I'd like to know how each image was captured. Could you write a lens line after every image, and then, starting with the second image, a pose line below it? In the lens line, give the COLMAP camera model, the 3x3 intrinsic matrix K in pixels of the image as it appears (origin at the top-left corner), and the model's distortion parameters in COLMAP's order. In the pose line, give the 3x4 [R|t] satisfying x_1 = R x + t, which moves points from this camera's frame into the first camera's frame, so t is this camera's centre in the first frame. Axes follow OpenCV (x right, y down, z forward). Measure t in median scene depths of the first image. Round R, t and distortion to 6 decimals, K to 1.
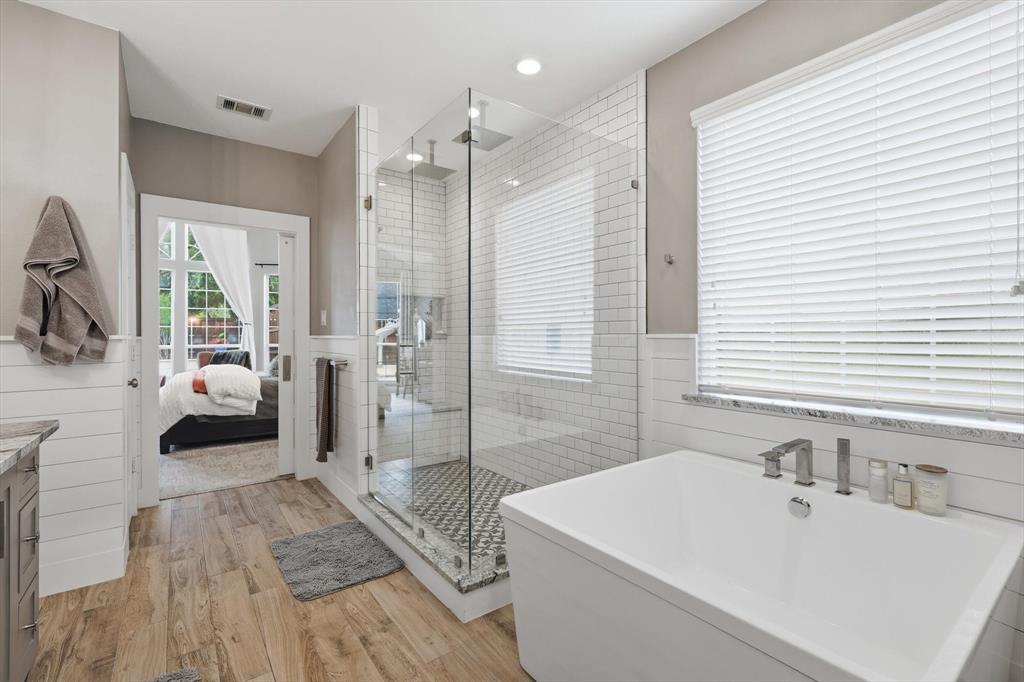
lens RADIAL K [[450.1, 0, 509.7], [0, 450.1, 340.2], [0, 0, 1]] dist [0.011707, 0.000590]
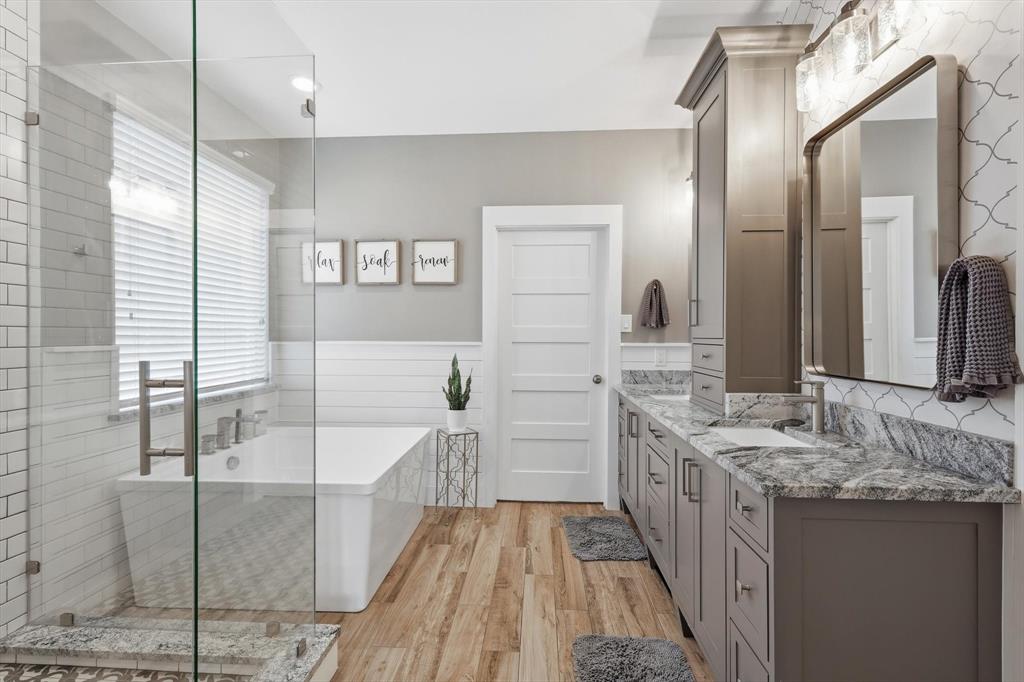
lens RADIAL K [[450.1, 0, 510.0], [0, 450.1, 335.9], [0, 0, 1]] dist [0.011707, 0.000590]
pose [[-0.765343, -0.000430, 0.643623, -1.021050], [0.003658, 0.999981, 0.005019, -0.044800], [-0.643613, 0.006196, -0.765326, 1.578040]]
